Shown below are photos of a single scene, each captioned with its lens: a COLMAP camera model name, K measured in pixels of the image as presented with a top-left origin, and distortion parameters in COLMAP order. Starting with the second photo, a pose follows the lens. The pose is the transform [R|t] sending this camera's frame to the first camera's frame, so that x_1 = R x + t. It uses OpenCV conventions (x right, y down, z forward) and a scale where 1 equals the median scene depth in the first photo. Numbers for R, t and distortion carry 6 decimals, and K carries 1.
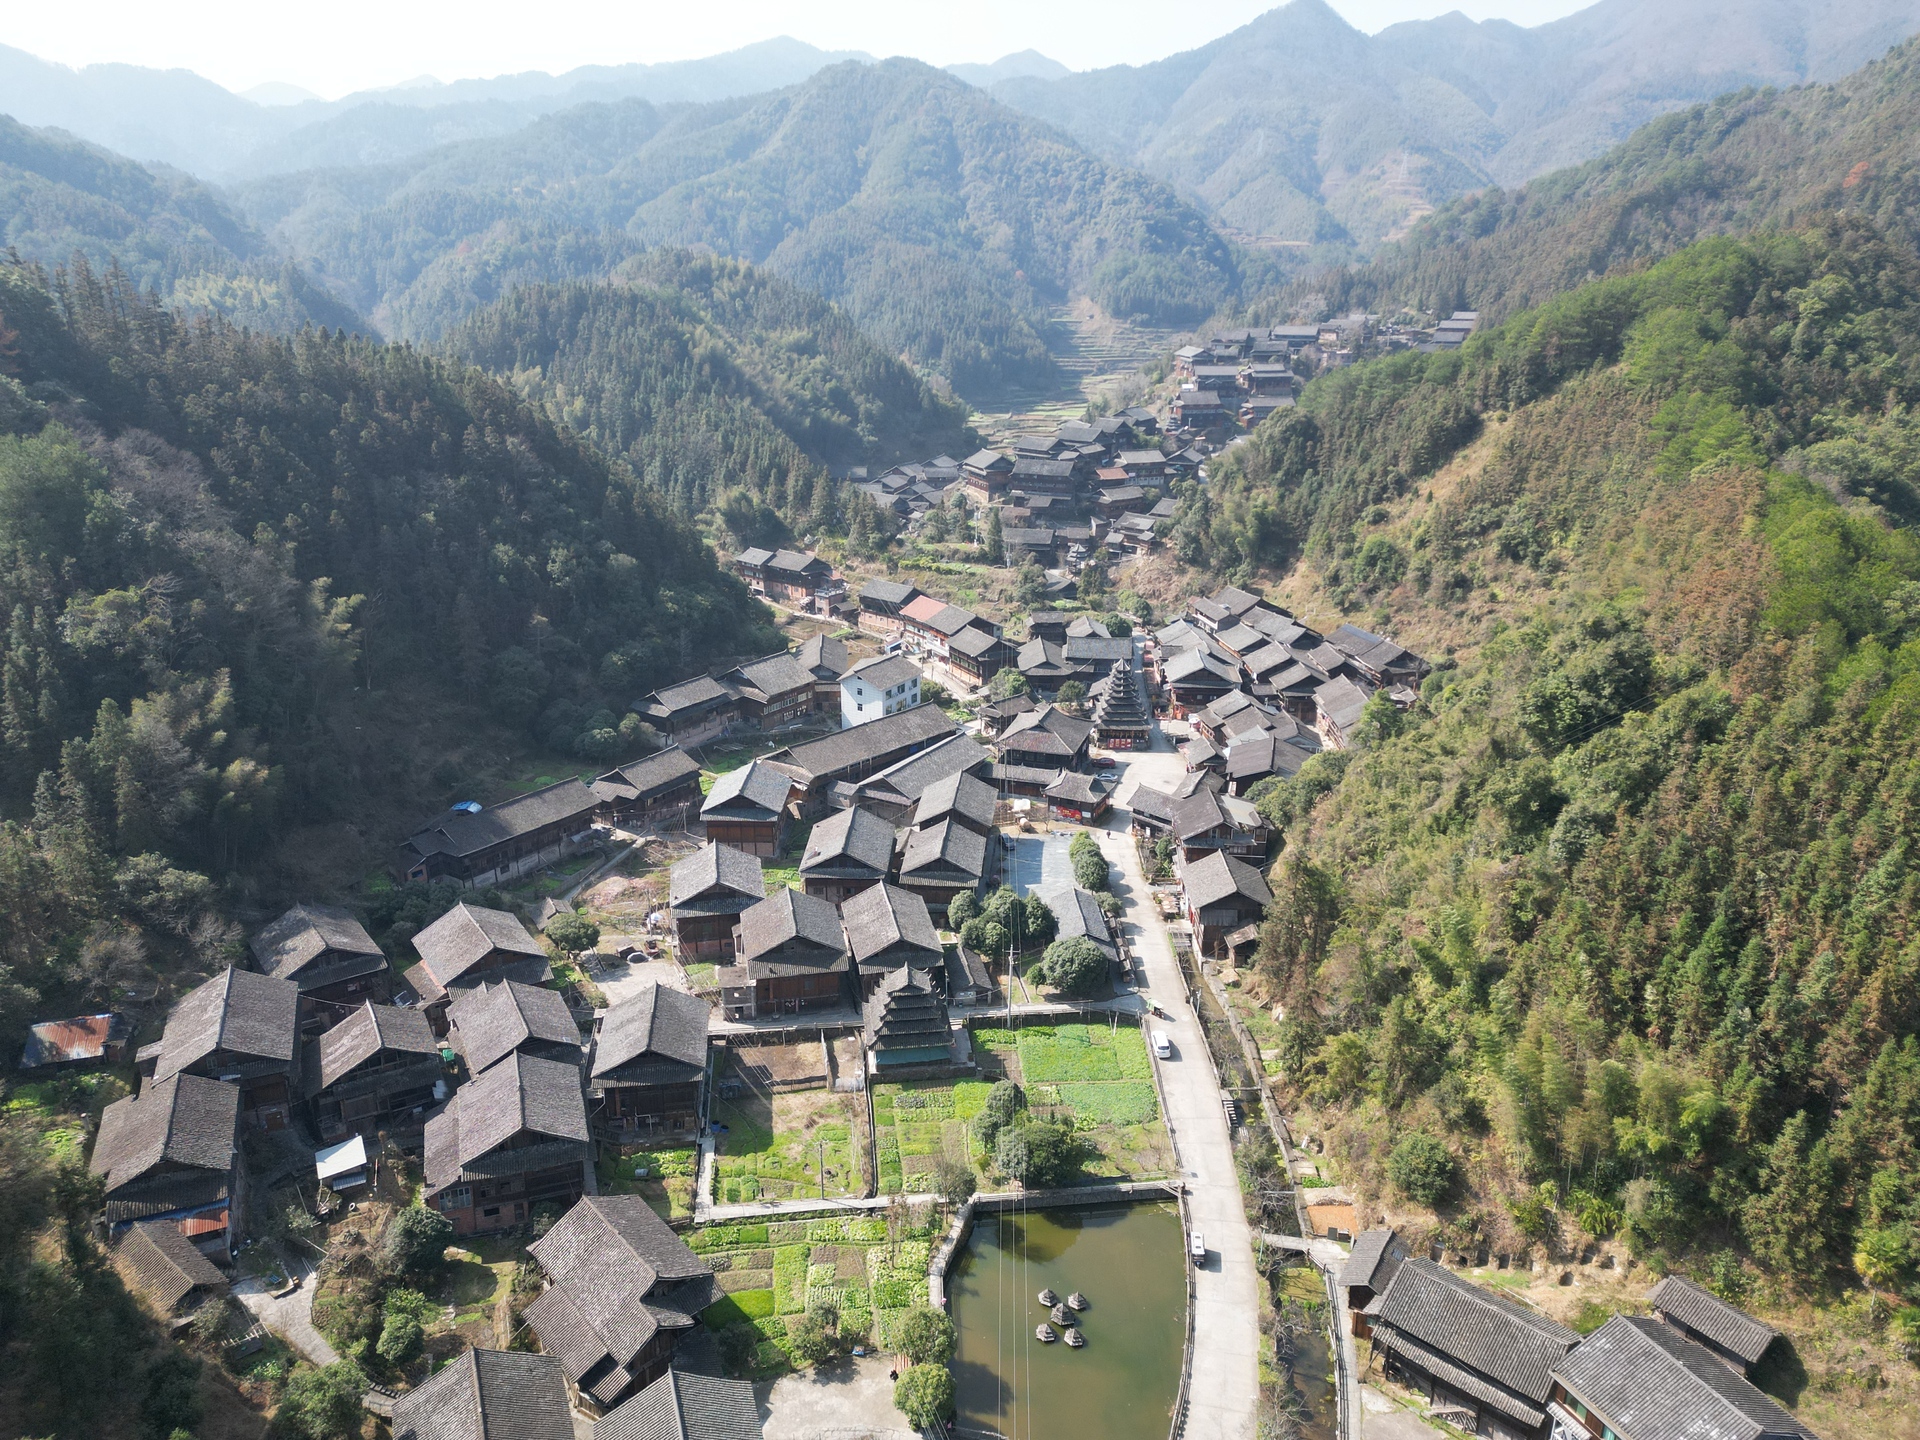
lens RADIAL K [[1333.4, 0, 963.9], [0, 1333.4, 718.9], [0, 0, 1]] dist [0.084781, -0.078814]
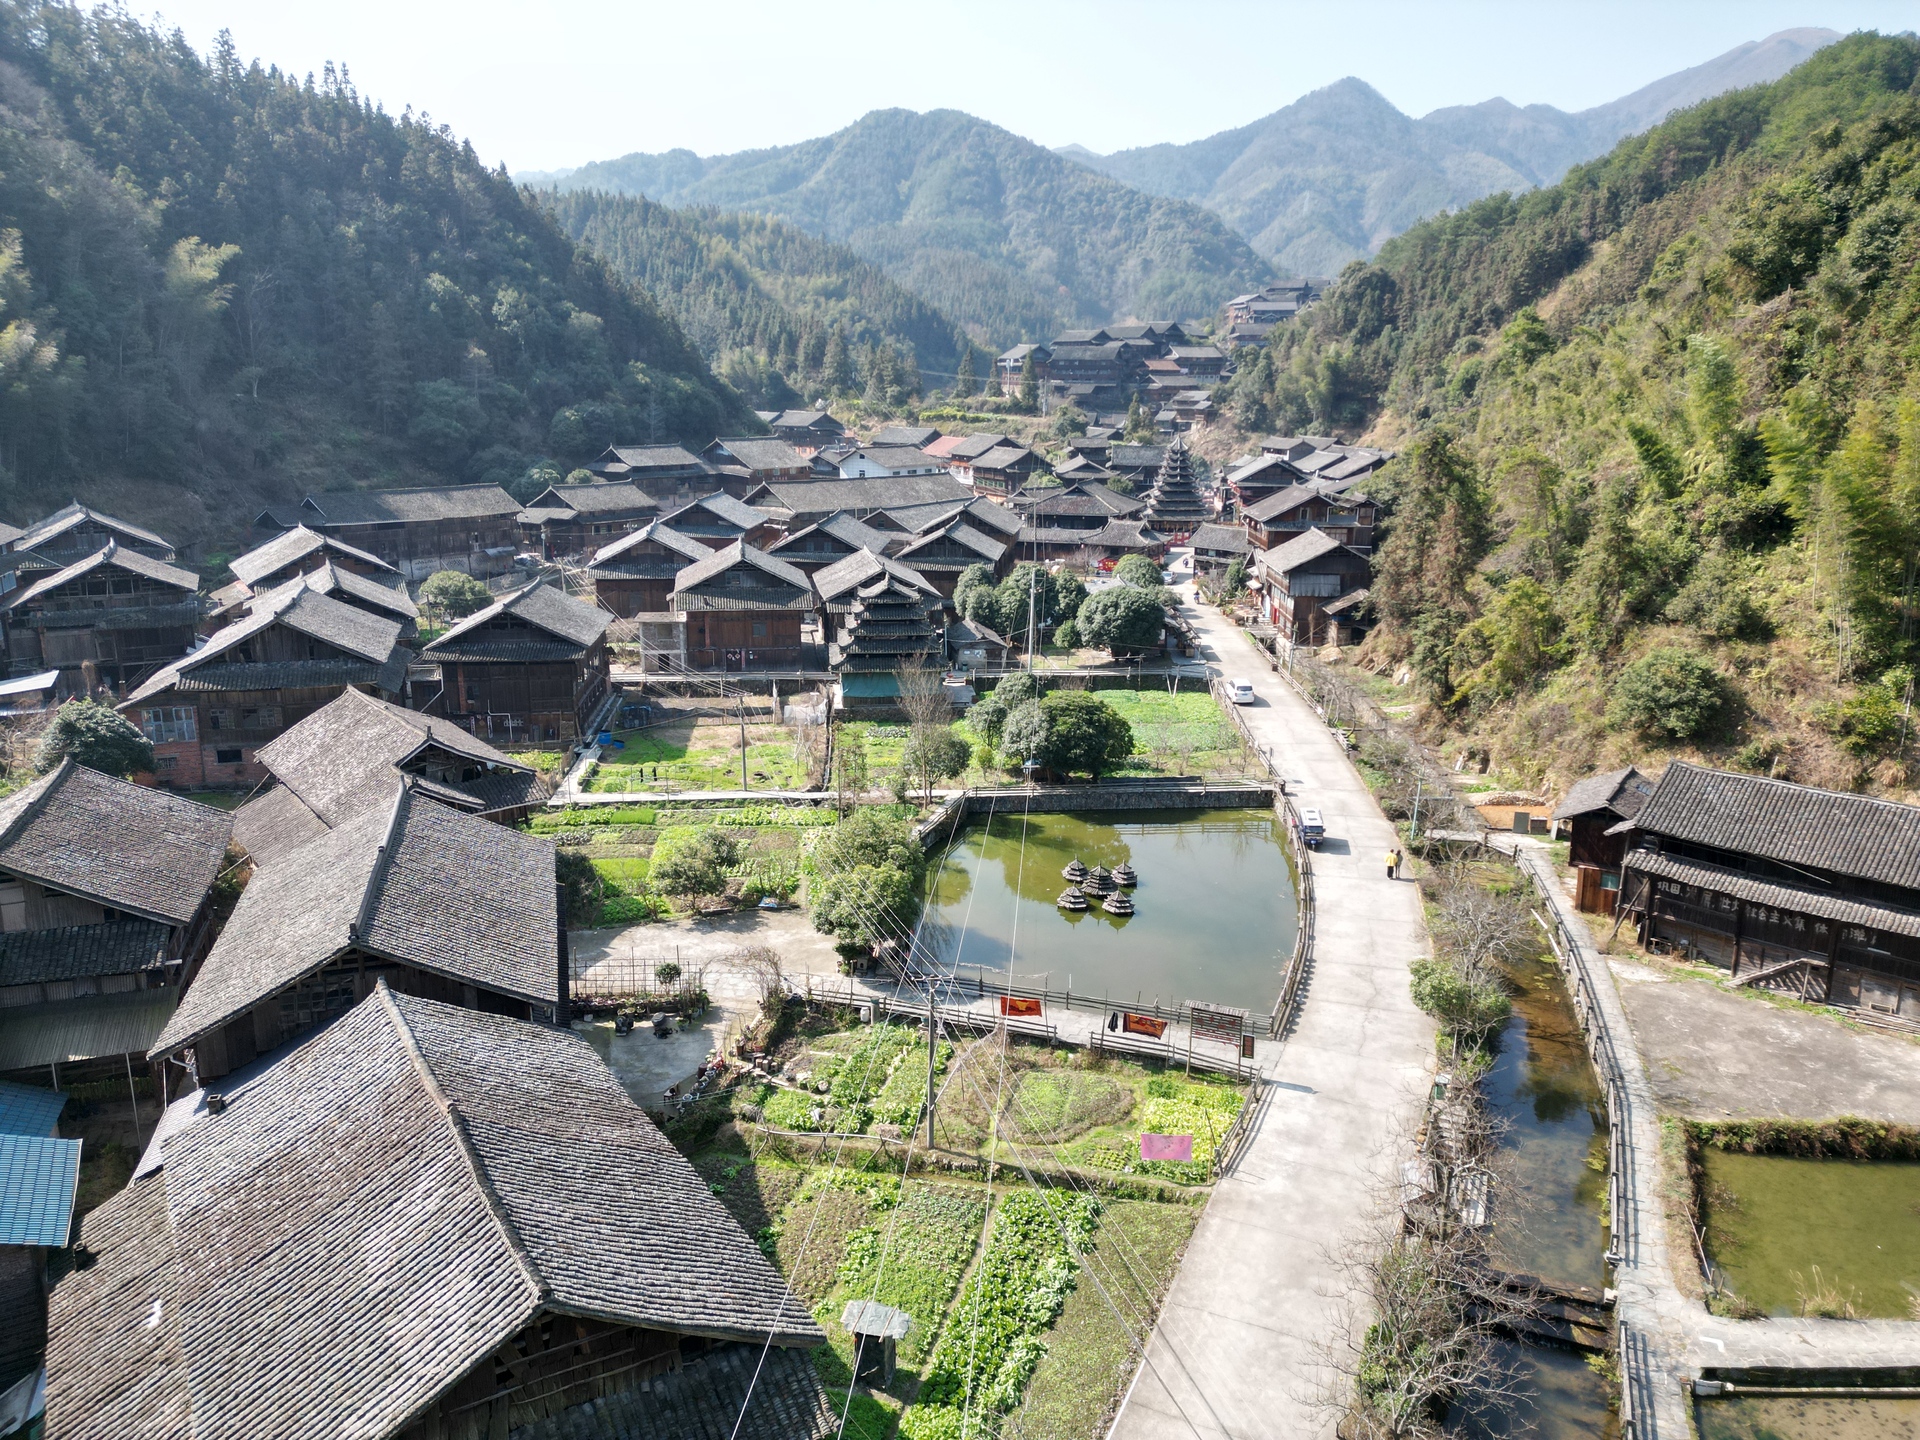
lens RADIAL K [[1333.4, 0, 963.9], [0, 1333.4, 718.9], [0, 0, 1]] dist [0.084781, -0.078814]
pose [[0.999422, 0.004823, -0.033643, 0.015786], [-0.007401, 0.997010, -0.076923, 0.214997], [0.033171, 0.077128, 0.996469, 0.194177]]
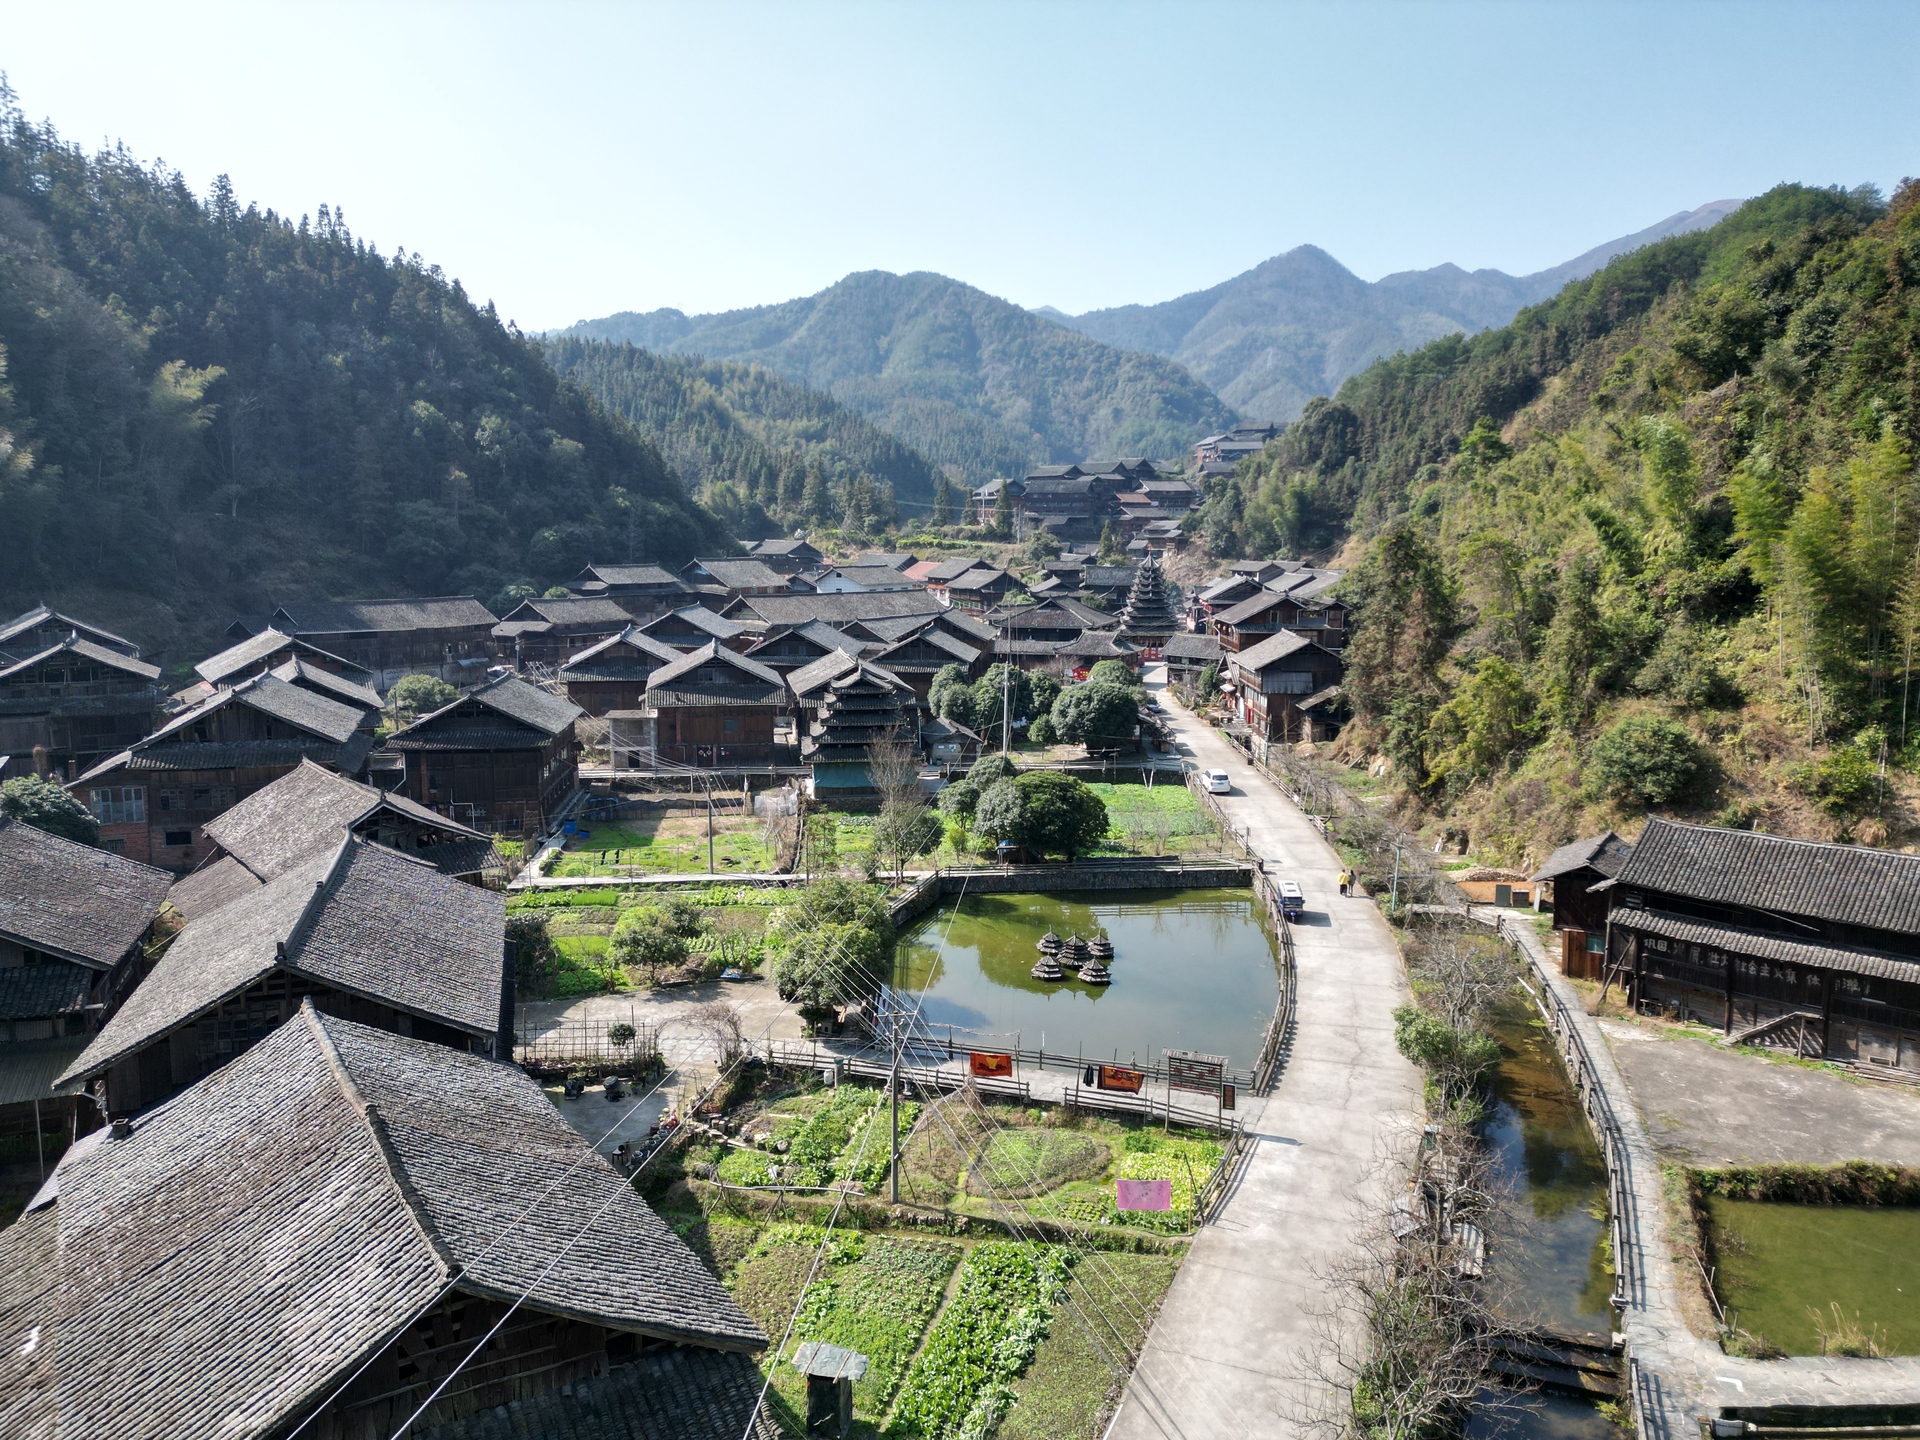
lens RADIAL K [[1333.4, 0, 963.9], [0, 1333.4, 718.9], [0, 0, 1]] dist [0.084781, -0.078814]
pose [[0.999800, -0.005466, -0.019234, 0.018268], [0.001876, 0.983310, -0.181926, 0.232416], [0.019907, 0.181854, 0.983124, 0.201262]]
